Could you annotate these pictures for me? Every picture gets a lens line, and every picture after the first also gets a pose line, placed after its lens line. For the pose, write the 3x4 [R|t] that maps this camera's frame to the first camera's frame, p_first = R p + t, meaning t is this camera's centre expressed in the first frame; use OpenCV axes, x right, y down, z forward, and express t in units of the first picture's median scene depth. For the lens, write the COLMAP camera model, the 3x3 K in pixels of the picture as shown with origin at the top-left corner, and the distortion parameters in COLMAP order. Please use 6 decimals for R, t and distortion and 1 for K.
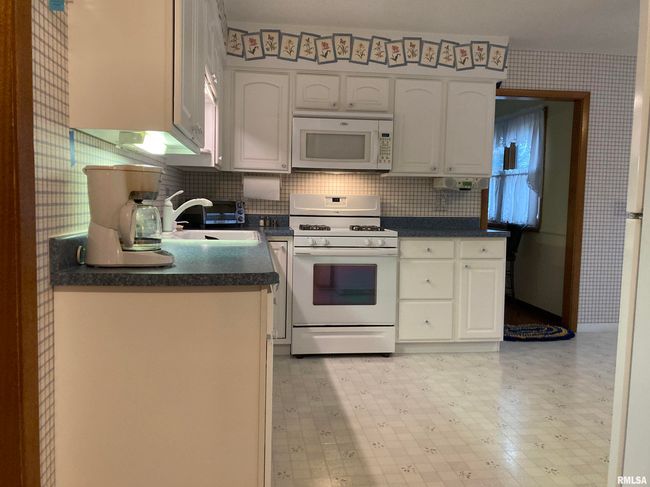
lens RADIAL K [[545.8, 0, 325.0], [0, 545.8, 243.5], [0, 0, 1]] dist [0.042541, -0.008880]
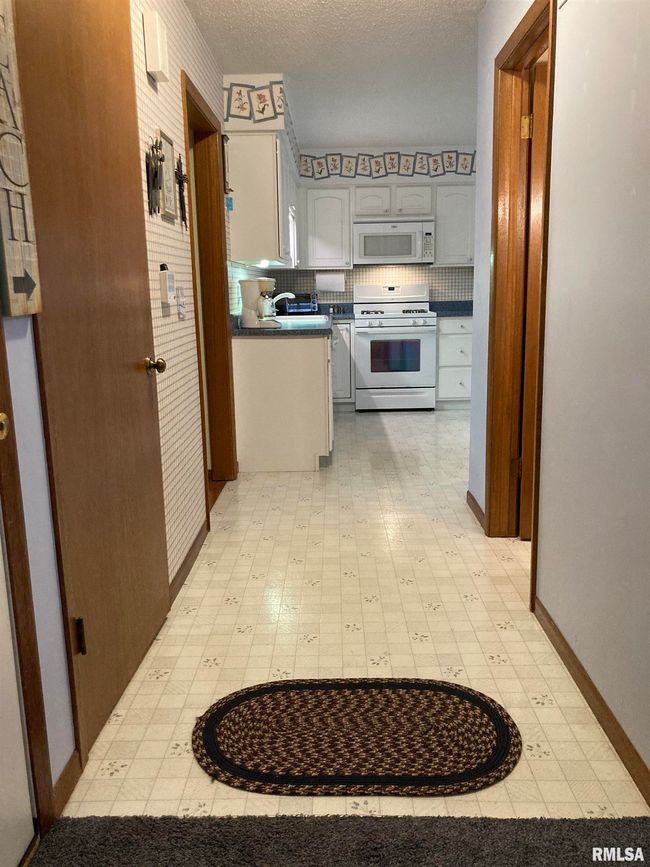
lens RADIAL K [[728.0, 0, 325.0], [0, 728.0, 433.5], [0, 0, 1]] dist [0.042541, -0.008880]
pose [[0.989696, -0.010043, -0.142830, 0.113430], [0.026874, 0.992839, 0.116401, 0.051194], [0.140638, -0.119041, 0.982879, -0.722687]]
